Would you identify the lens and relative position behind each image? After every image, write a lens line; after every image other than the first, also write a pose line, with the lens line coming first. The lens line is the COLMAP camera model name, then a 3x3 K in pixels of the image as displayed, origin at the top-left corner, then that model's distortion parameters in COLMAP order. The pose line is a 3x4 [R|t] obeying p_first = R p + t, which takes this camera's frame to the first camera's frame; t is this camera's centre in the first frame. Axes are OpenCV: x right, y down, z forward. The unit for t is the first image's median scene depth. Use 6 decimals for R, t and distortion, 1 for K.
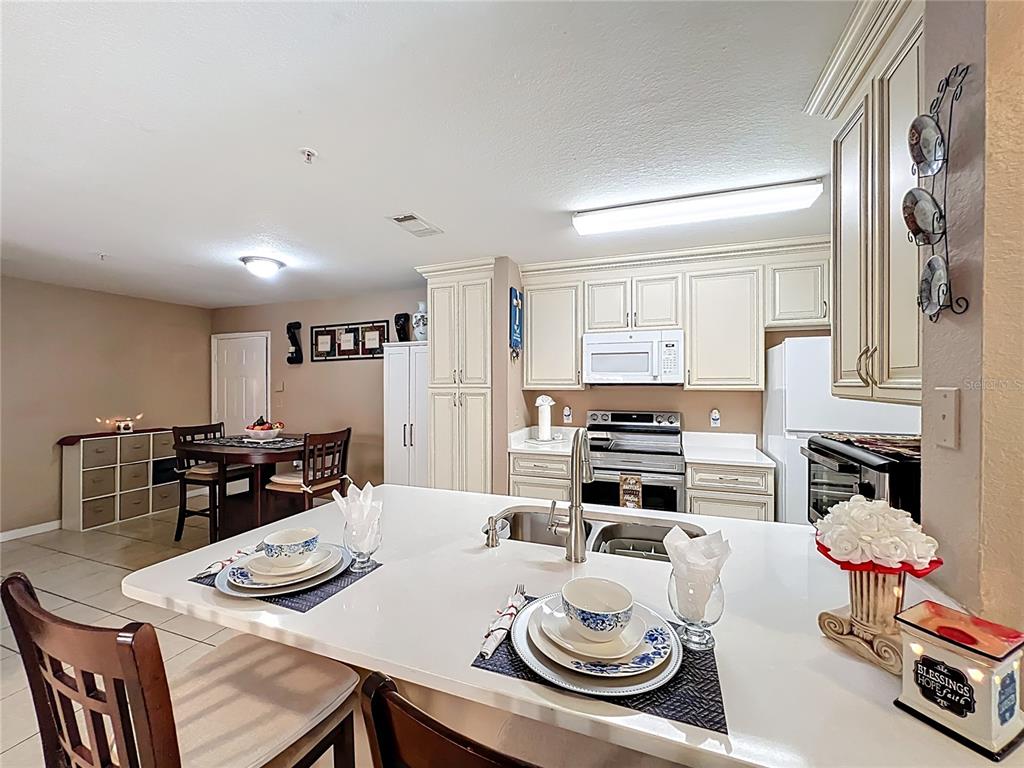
lens RADIAL K [[413.7, 0, 510.8], [0, 413.7, 383.6], [0, 0, 1]] dist [-0.002751, 0.000267]
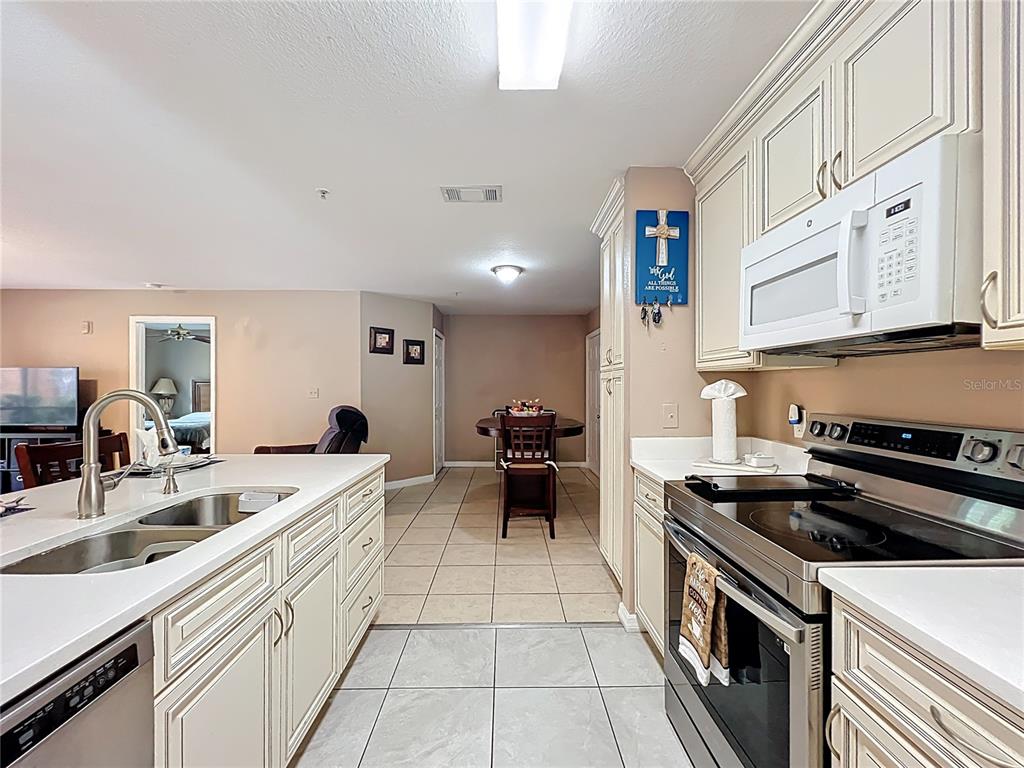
lens RADIAL K [[413.7, 0, 509.1], [0, 413.7, 385.7], [0, 0, 1]] dist [-0.002751, 0.000267]
pose [[0.364372, 0.003428, -0.931247, 0.509274], [-0.001848, 0.999994, 0.002958, 0.036052], [0.931252, 0.000643, 0.364376, 0.555167]]
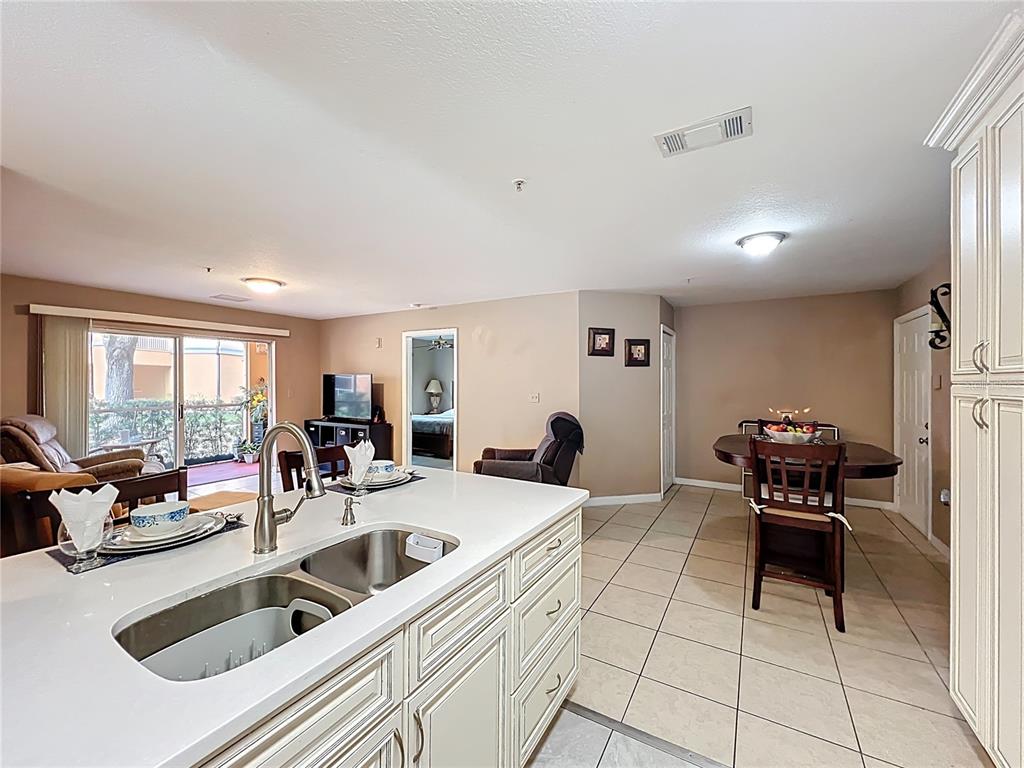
lens RADIAL K [[413.7, 0, 510.6], [0, 413.7, 380.5], [0, 0, 1]] dist [-0.002751, 0.000267]
pose [[-0.172591, -0.000338, -0.984993, 0.356765], [-0.001891, 0.999998, -0.000012, 0.007825], [0.984992, 0.001860, -0.172592, 0.611604]]
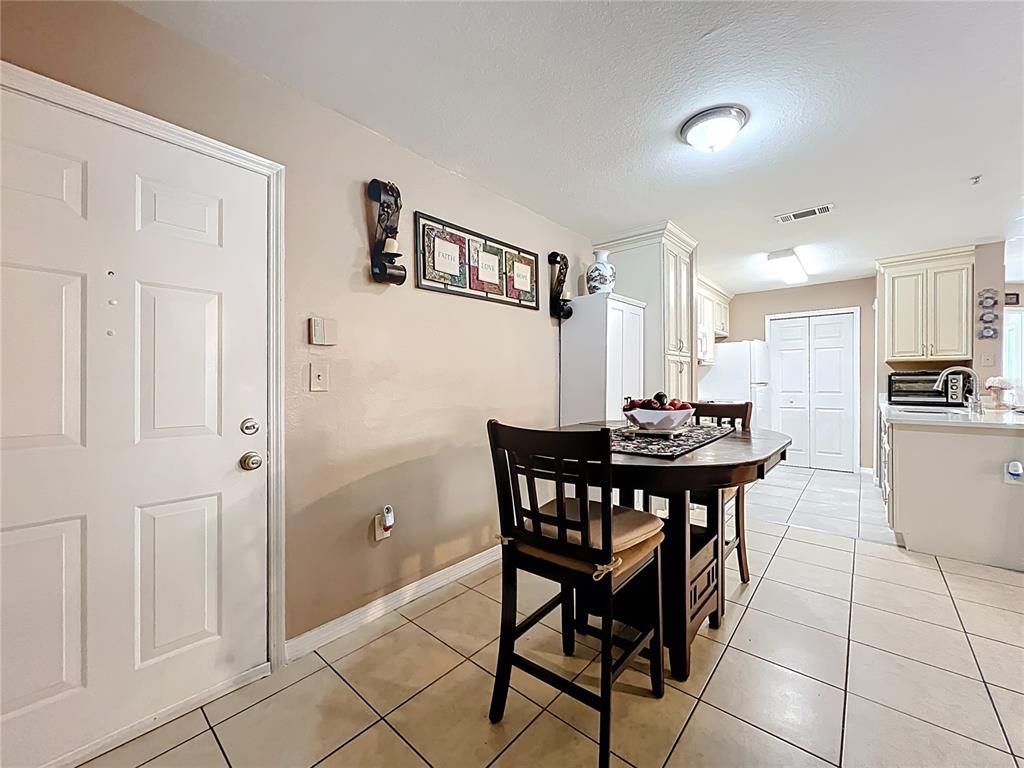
lens RADIAL K [[413.7, 0, 506.1], [0, 413.7, 383.5], [0, 0, 1]] dist [-0.002751, 0.000267]
pose [[0.348245, -0.004007, 0.937395, -1.237368], [0.003142, 0.999990, 0.003108, 0.074331], [-0.937398, 0.001863, 0.348254, 1.048108]]
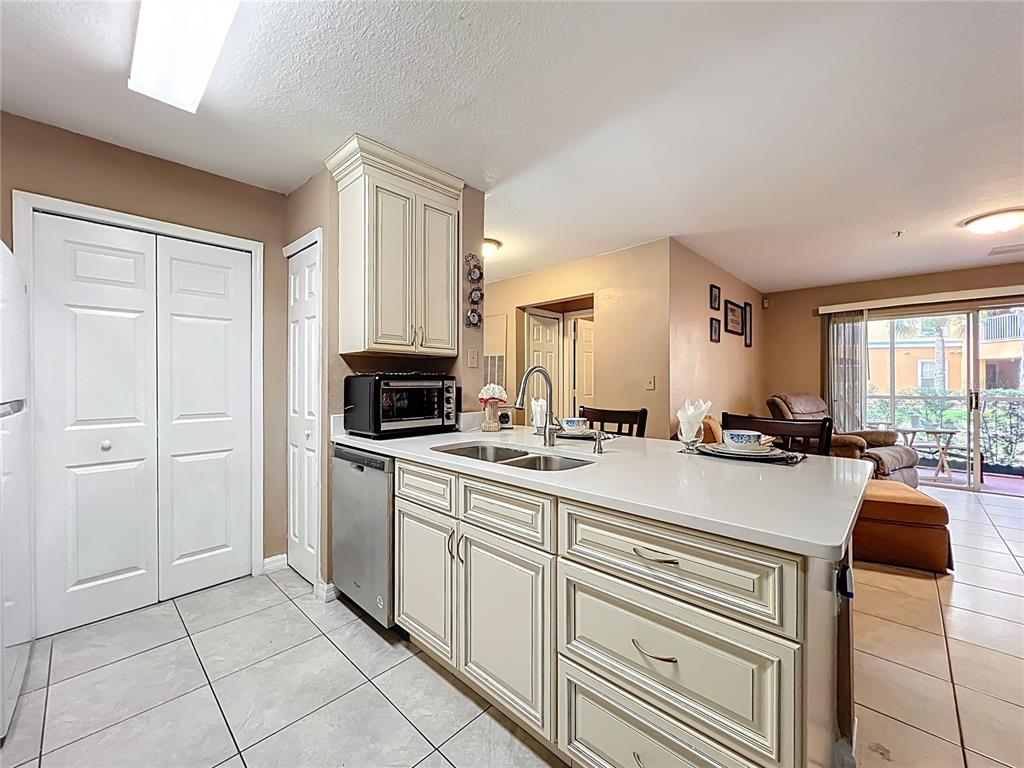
lens RADIAL K [[413.7, 0, 512.3], [0, 413.7, 382.4], [0, 0, 1]] dist [-0.002751, 0.000267]
pose [[-0.921801, 0.003081, 0.387650, -0.116753], [0.004299, 0.999988, 0.002275, 0.060741], [-0.387639, 0.003764, -0.921804, 0.891022]]
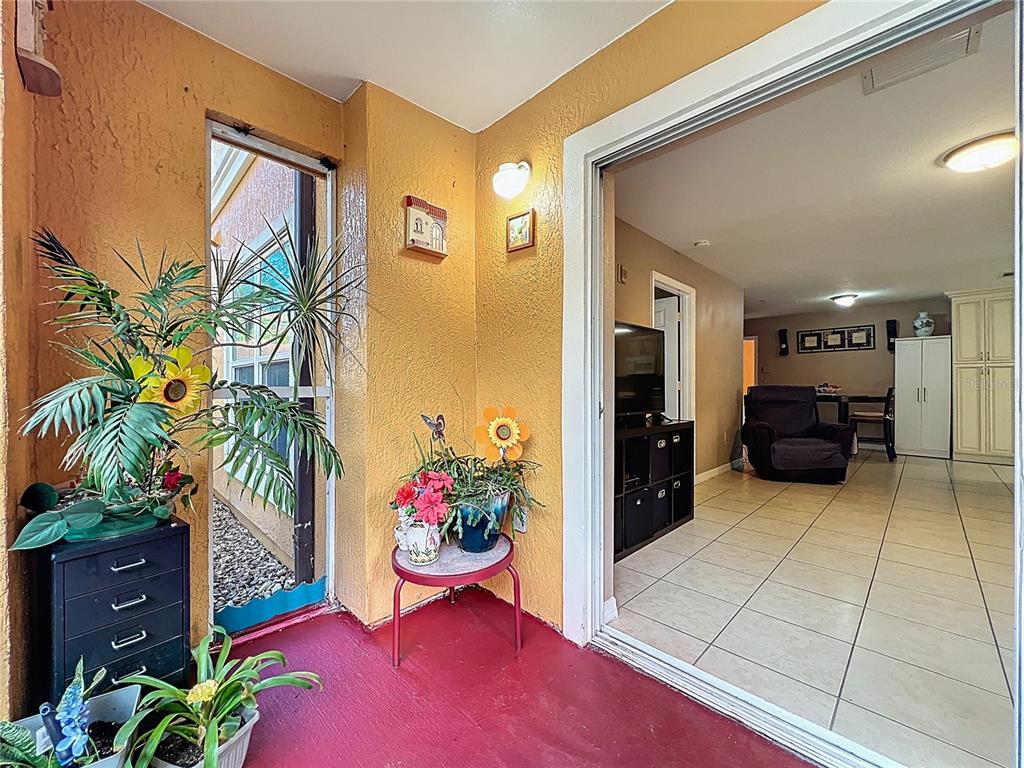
lens RADIAL K [[413.7, 0, 506.4], [0, 413.7, 383.5], [0, 0, 1]] dist [-0.002751, 0.000267]
pose [[0.908477, 0.001866, -0.417930, -1.178812], [-0.005363, 0.999960, -0.007195, 0.114467], [0.417900, 0.008778, 0.908451, -1.304193]]
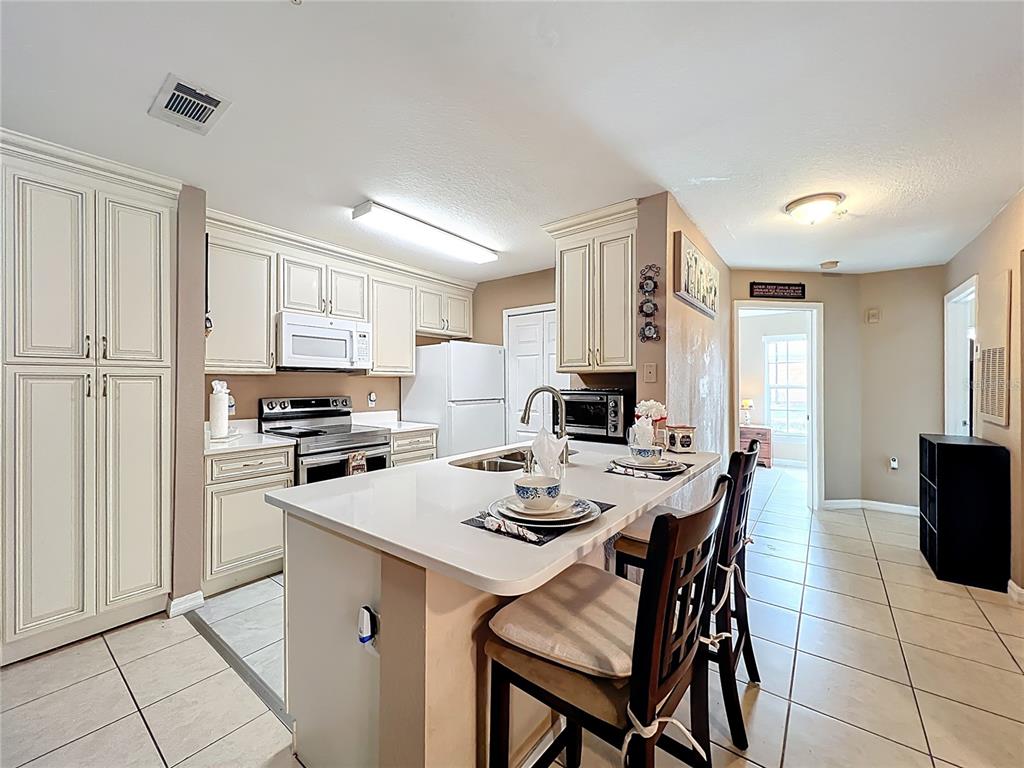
lens RADIAL K [[413.7, 0, 508.9], [0, 413.7, 381.1], [0, 0, 1]] dist [-0.002751, 0.000267]
pose [[0.295898, 0.008133, 0.955185, -0.524245], [0.002289, 0.999955, -0.009223, 0.039479], [-0.955217, 0.004916, 0.295866, 0.250765]]
